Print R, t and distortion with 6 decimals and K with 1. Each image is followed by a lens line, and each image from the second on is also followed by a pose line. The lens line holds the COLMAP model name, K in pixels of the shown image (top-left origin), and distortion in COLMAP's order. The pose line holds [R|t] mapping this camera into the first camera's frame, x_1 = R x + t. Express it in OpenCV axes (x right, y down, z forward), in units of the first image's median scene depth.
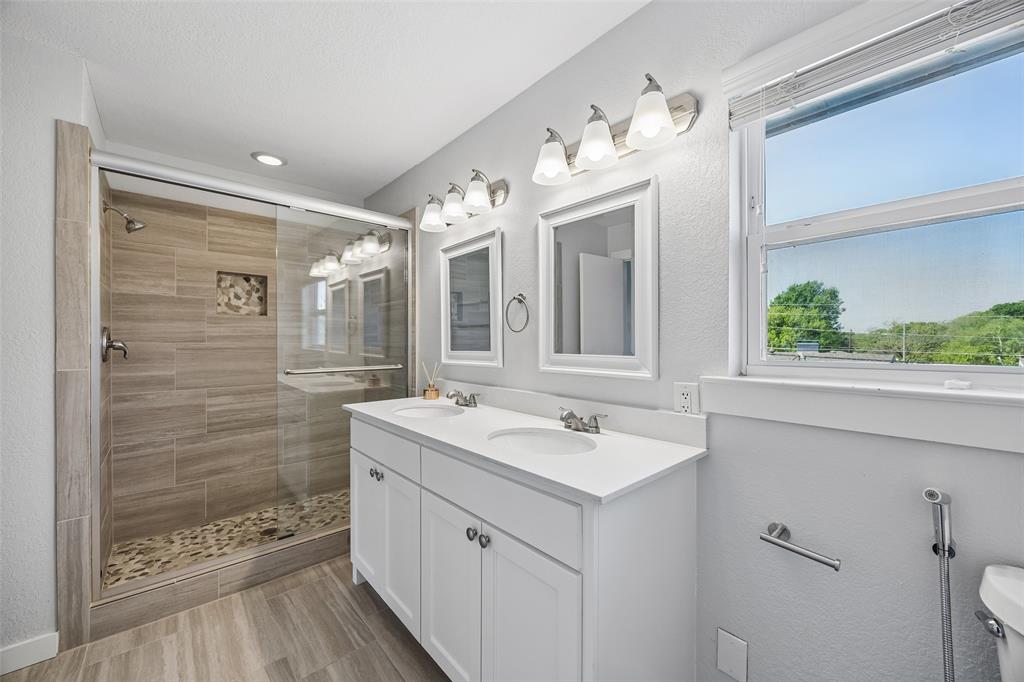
lens RADIAL K [[394.0, 0, 507.5], [0, 394.0, 337.0], [0, 0, 1]] dist [-0.000521, -0.000294]
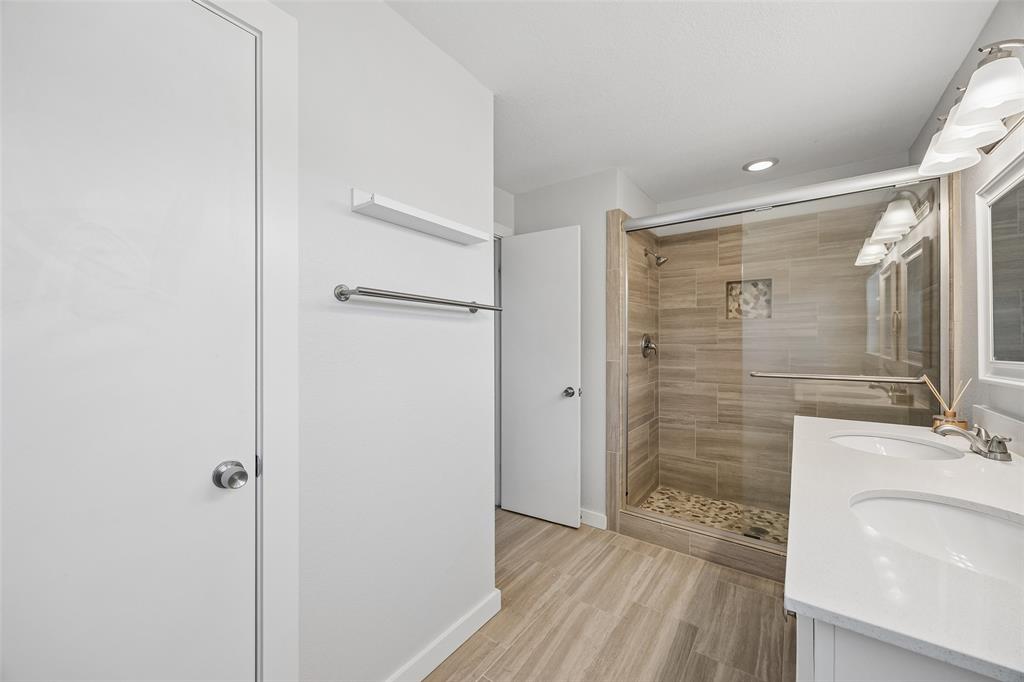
lens RADIAL K [[394.0, 0, 507.5], [0, 394.0, 337.0], [0, 0, 1]] dist [-0.000521, -0.000294]
pose [[0.197437, -0.014956, -0.980201, 0.279903], [0.008298, 0.999873, -0.013585, 0.002669], [0.980280, -0.005451, 0.197536, 0.167409]]
